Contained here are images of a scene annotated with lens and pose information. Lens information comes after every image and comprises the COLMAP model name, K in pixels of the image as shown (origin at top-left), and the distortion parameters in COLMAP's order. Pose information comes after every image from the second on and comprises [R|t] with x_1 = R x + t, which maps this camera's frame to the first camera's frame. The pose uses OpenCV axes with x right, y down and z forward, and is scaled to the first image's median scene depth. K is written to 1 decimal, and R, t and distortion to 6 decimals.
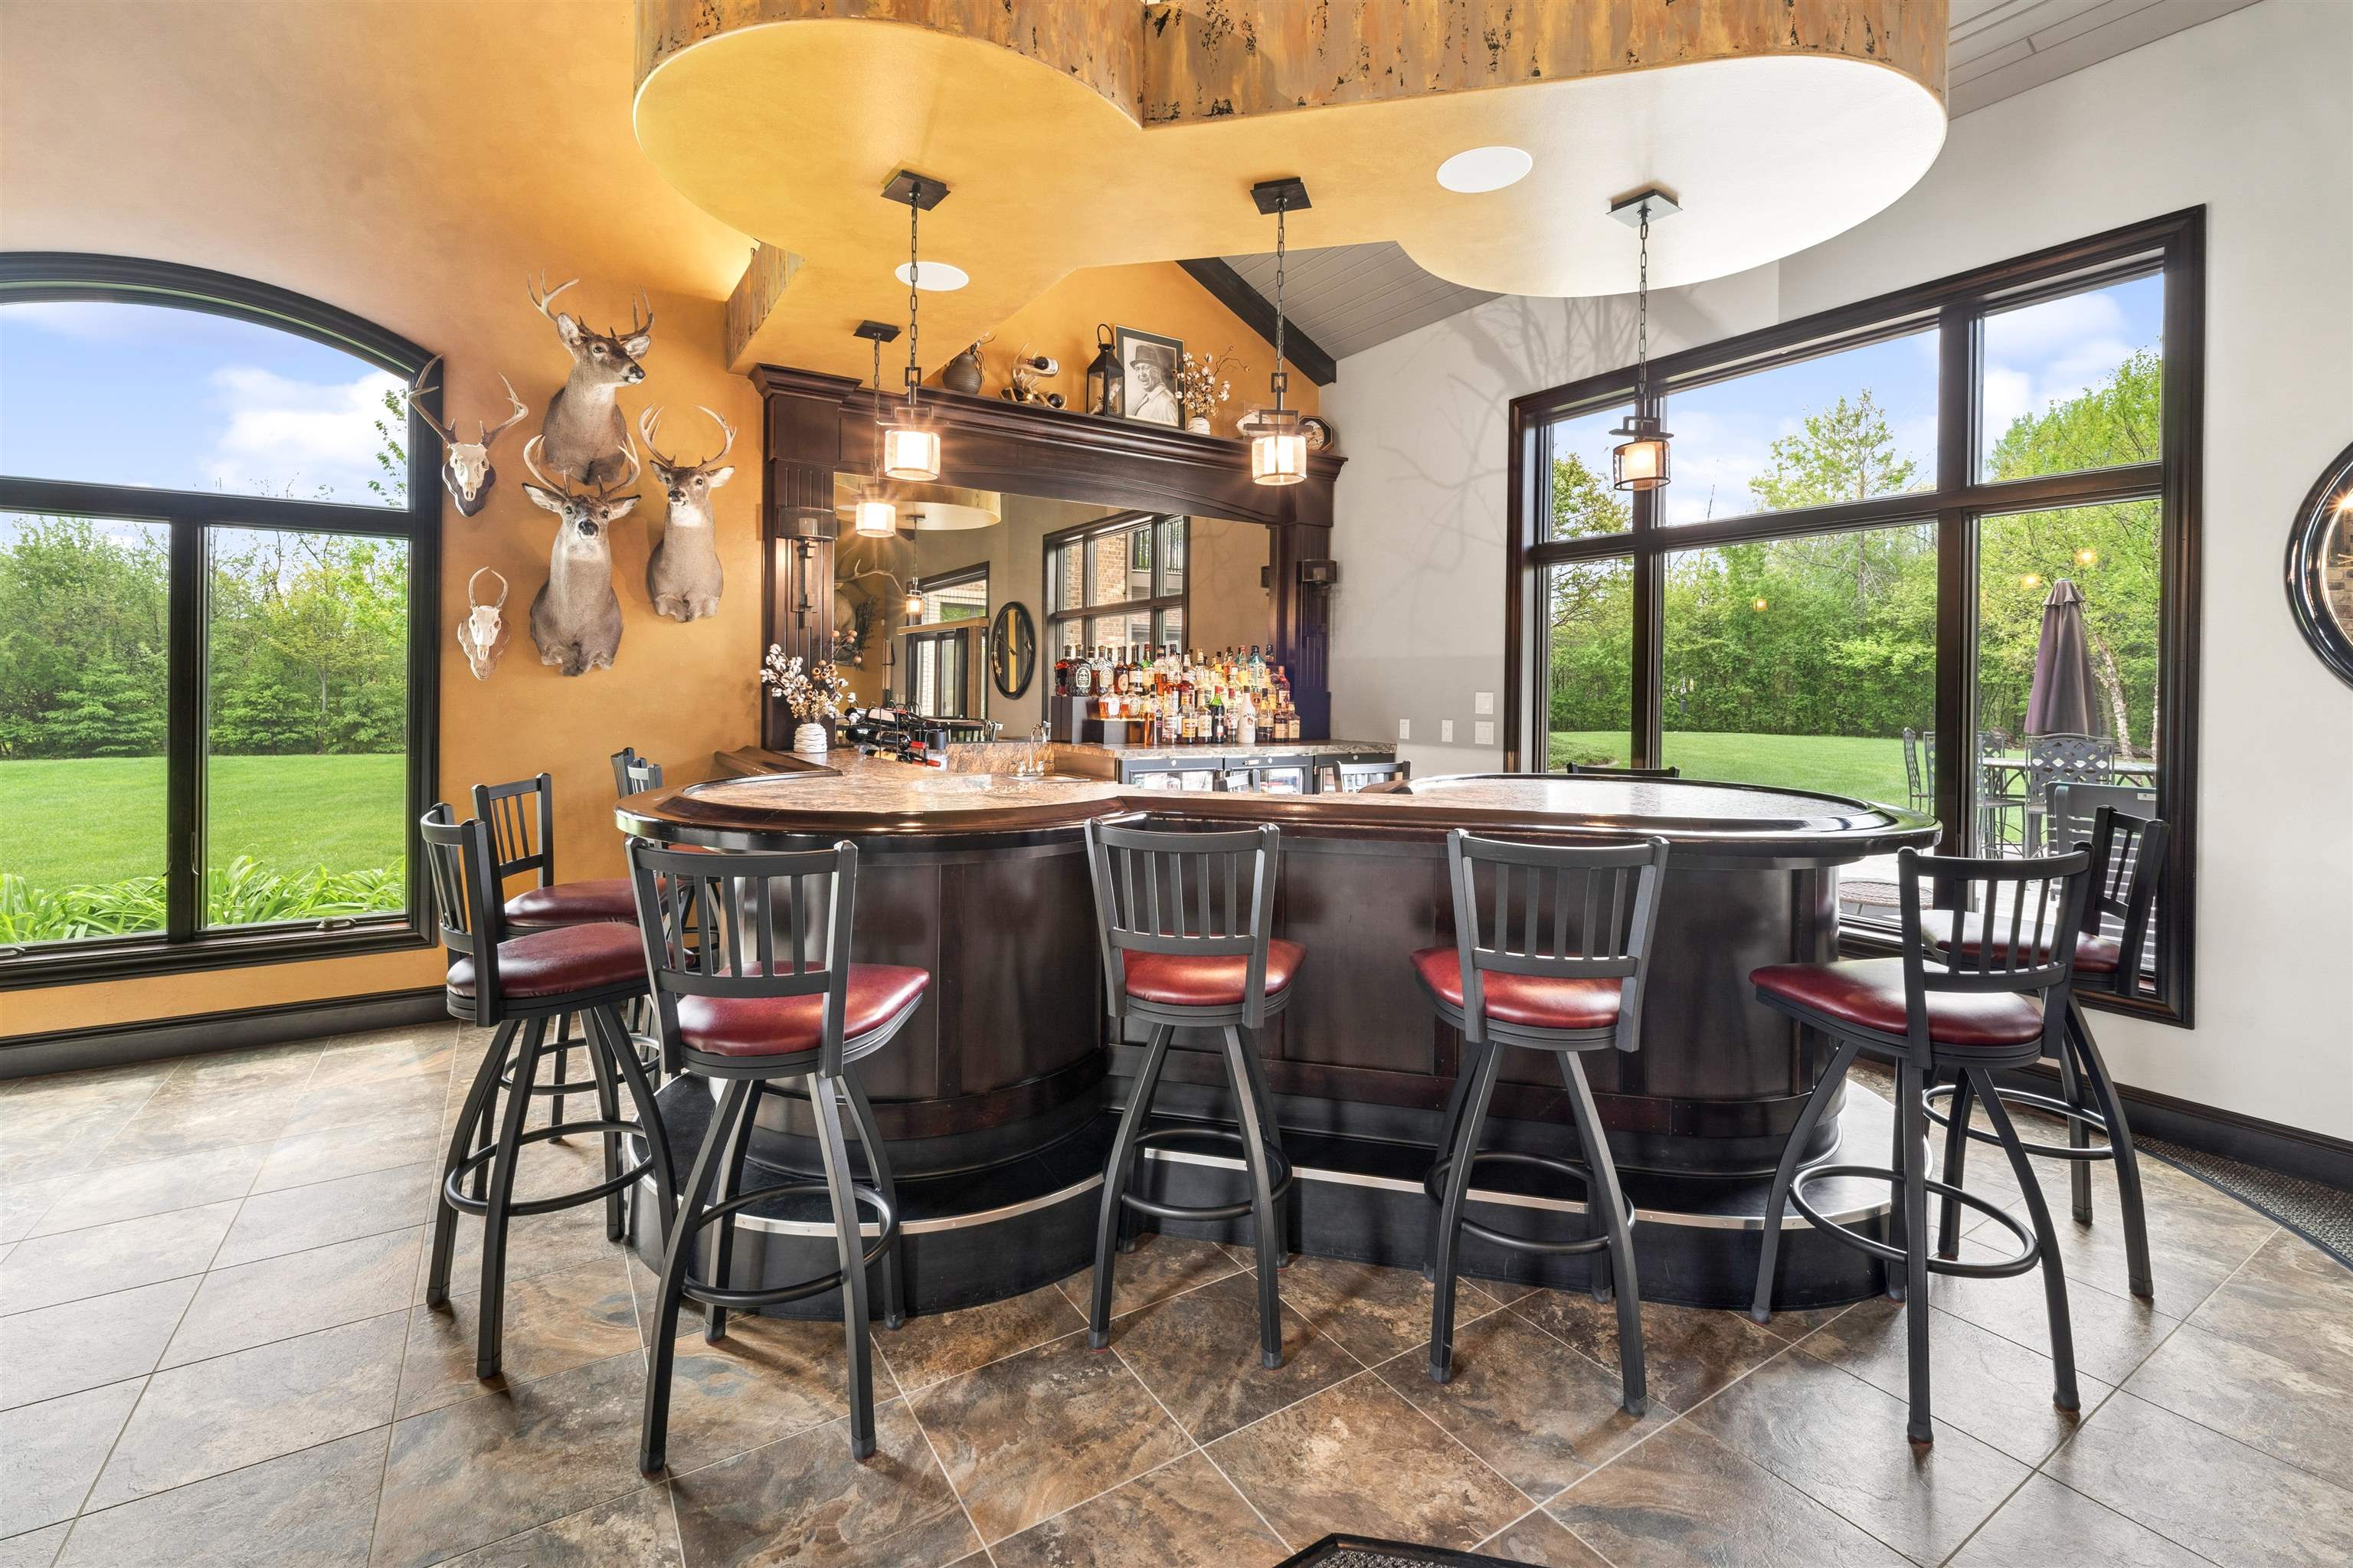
lens RADIAL K [[1026.7, 0, 1171.5], [0, 1026.7, 689.1], [0, 0, 1]] dist [0.001080, -0.000023]
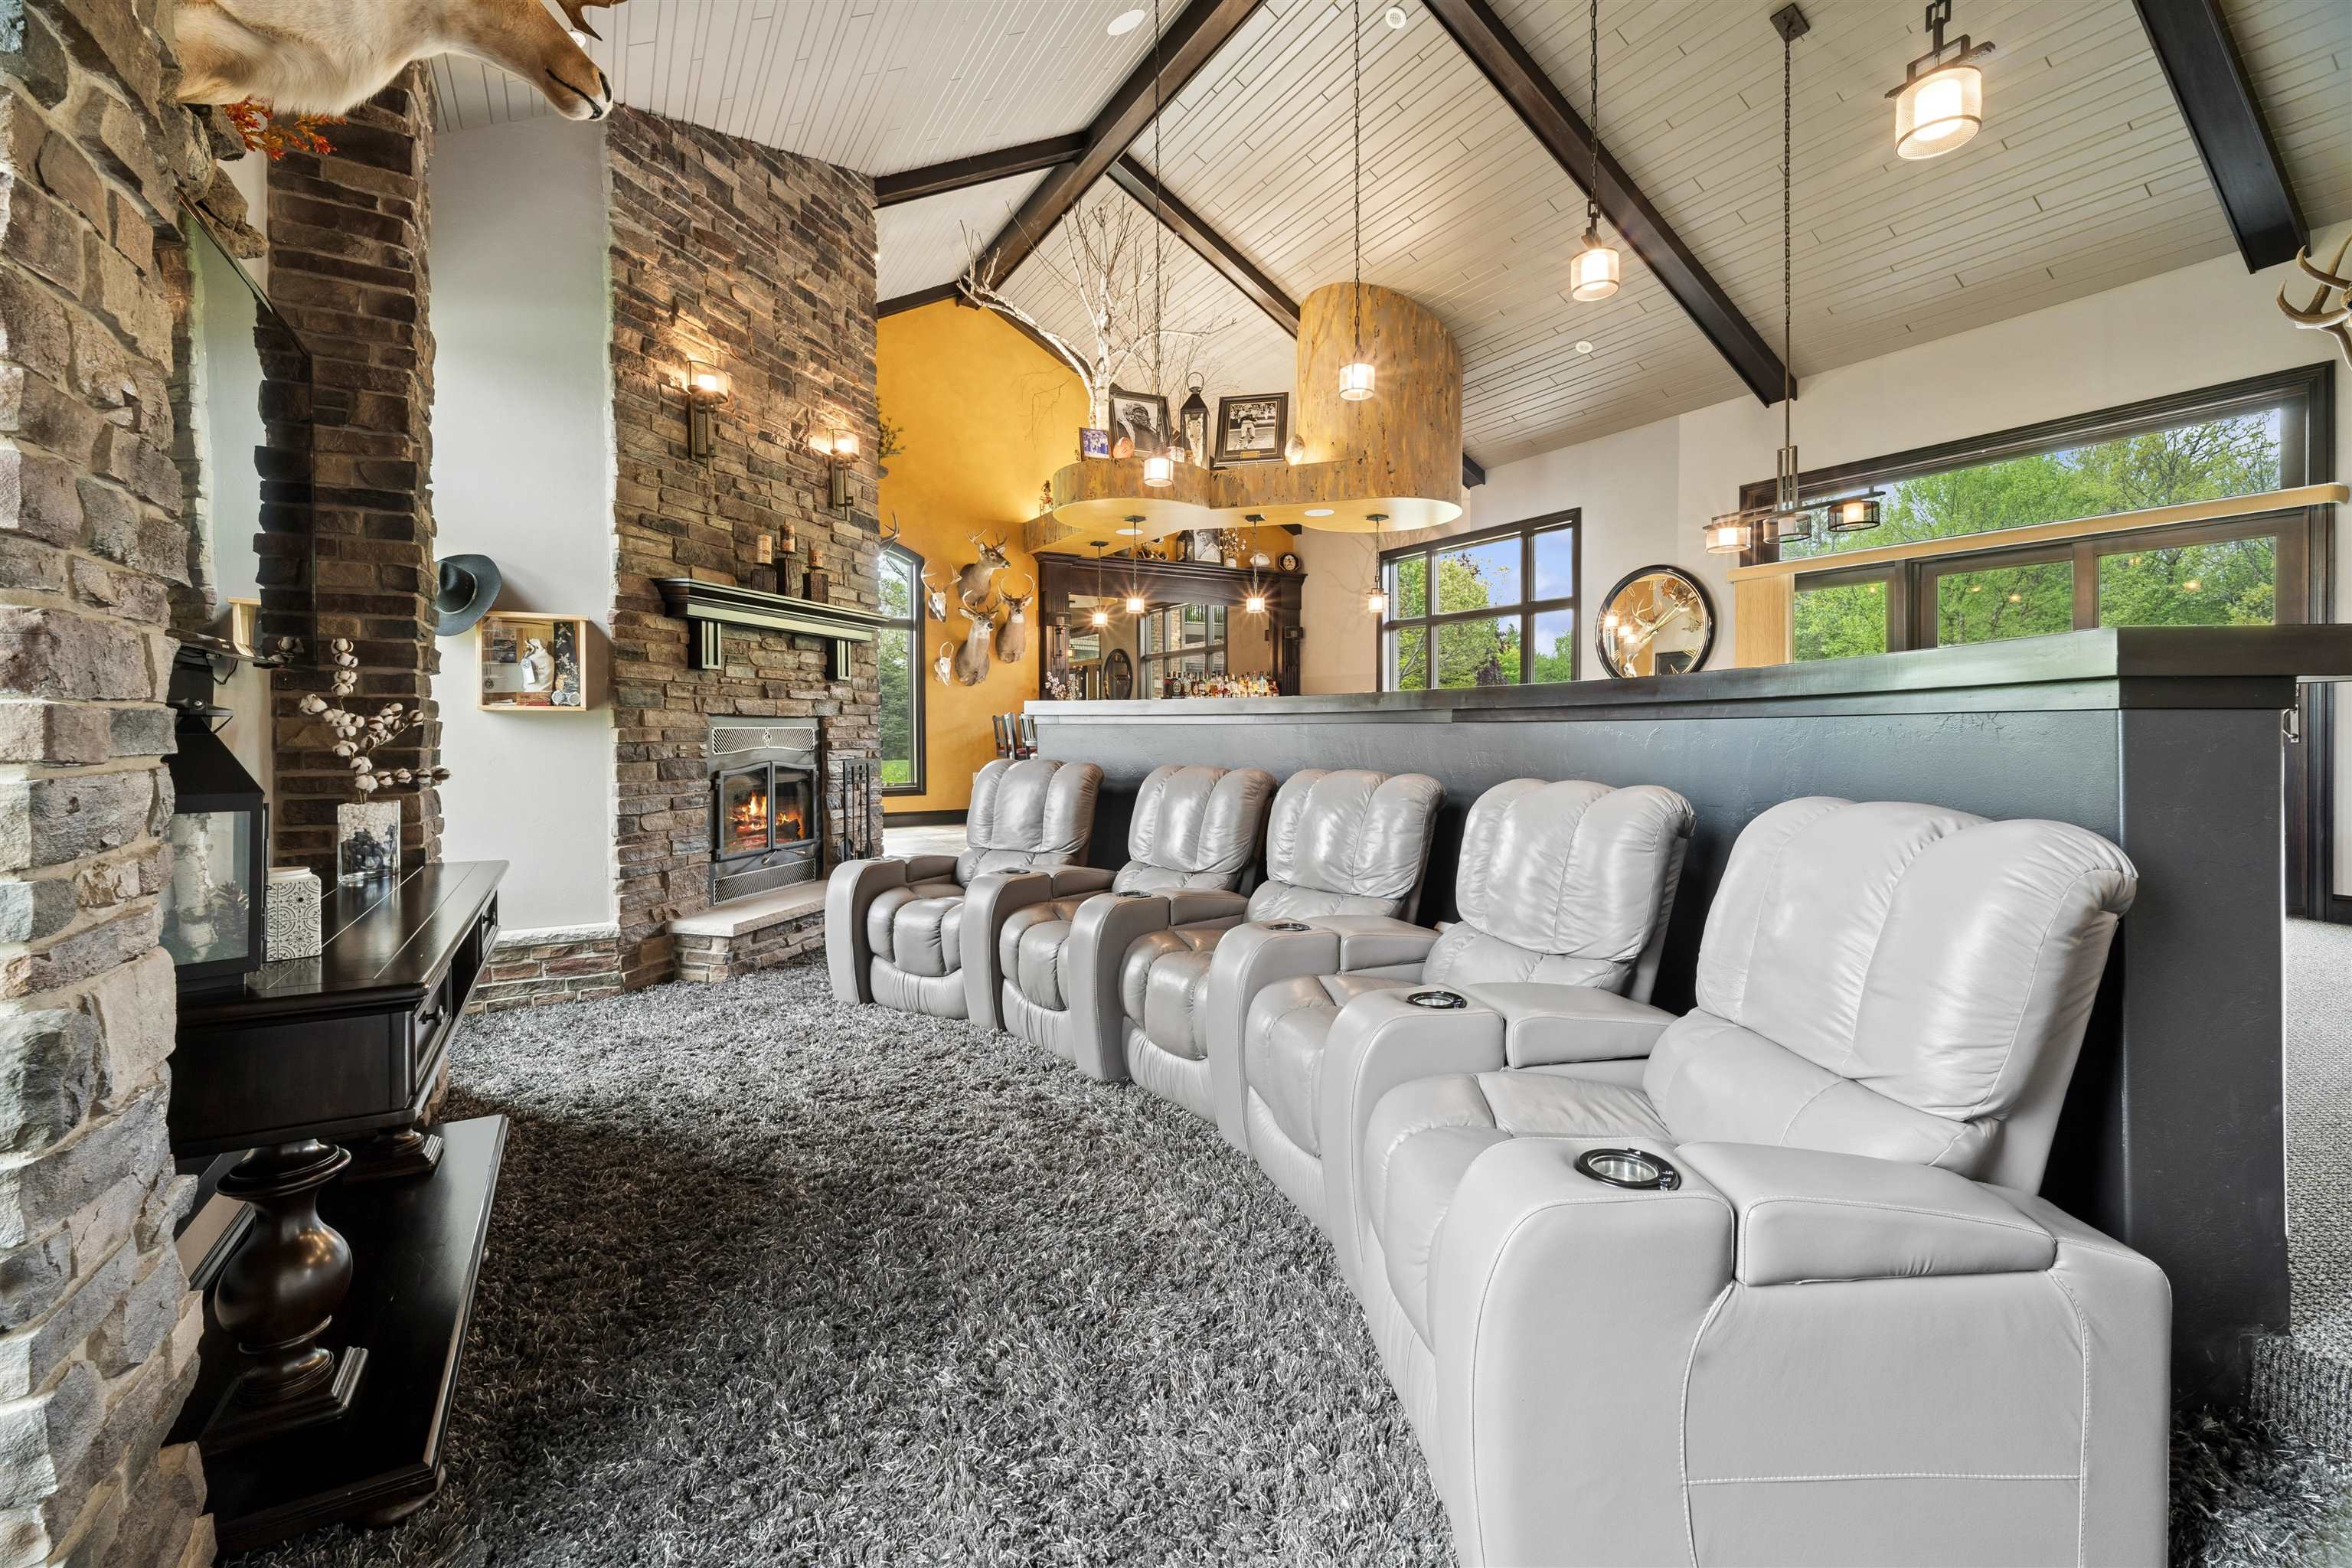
lens RADIAL K [[1006.3, 0, 1161.0], [0, 1006.3, 716.8], [0, 0, 1]] dist [0.000574, 0.000309]
pose [[0.998588, -0.012660, -0.051600, -0.016118], [0.012026, 0.999849, -0.012572, 0.093850], [0.051751, 0.011933, 0.998589, -1.305122]]
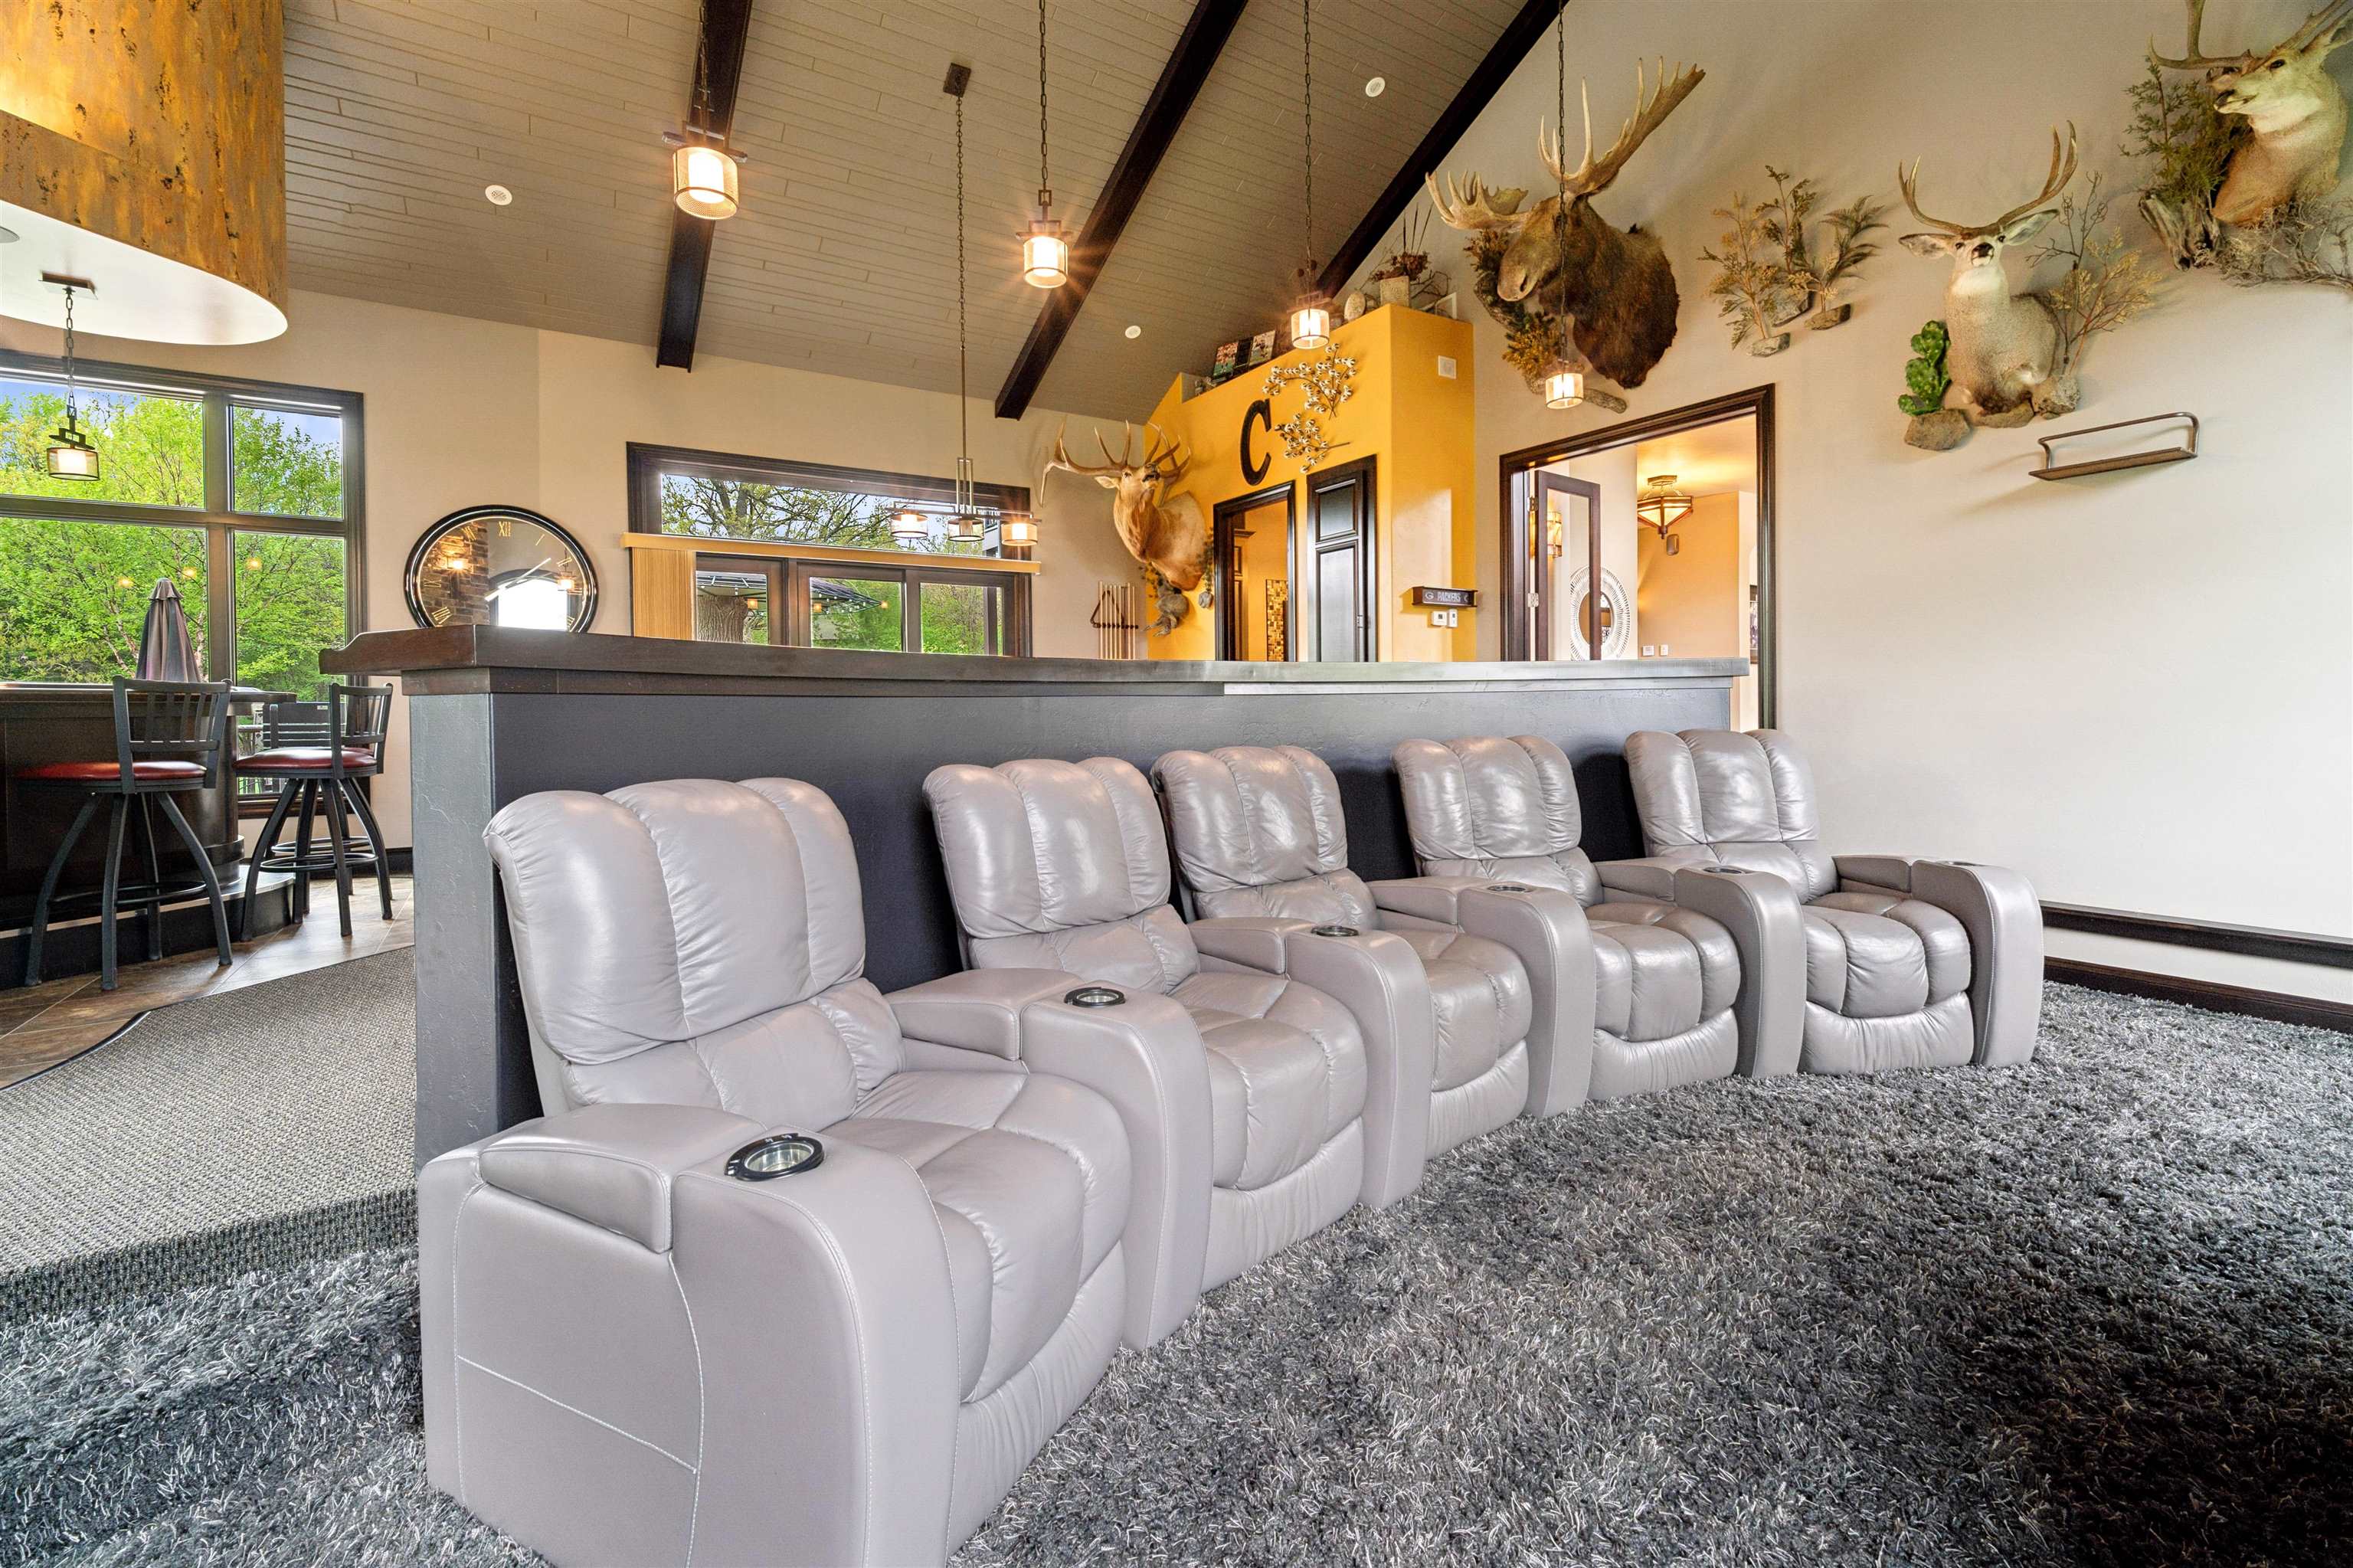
lens RADIAL K [[1021.5, 0, 1170.9], [0, 1021.5, 707.2], [0, 0, 1]] dist [0.004498, 0.000142]
pose [[-0.000278, -0.012750, 0.999919, -0.697412], [0.012552, 0.999840, 0.012753, 0.089409], [-0.999921, 0.012554, -0.000118, -0.387337]]
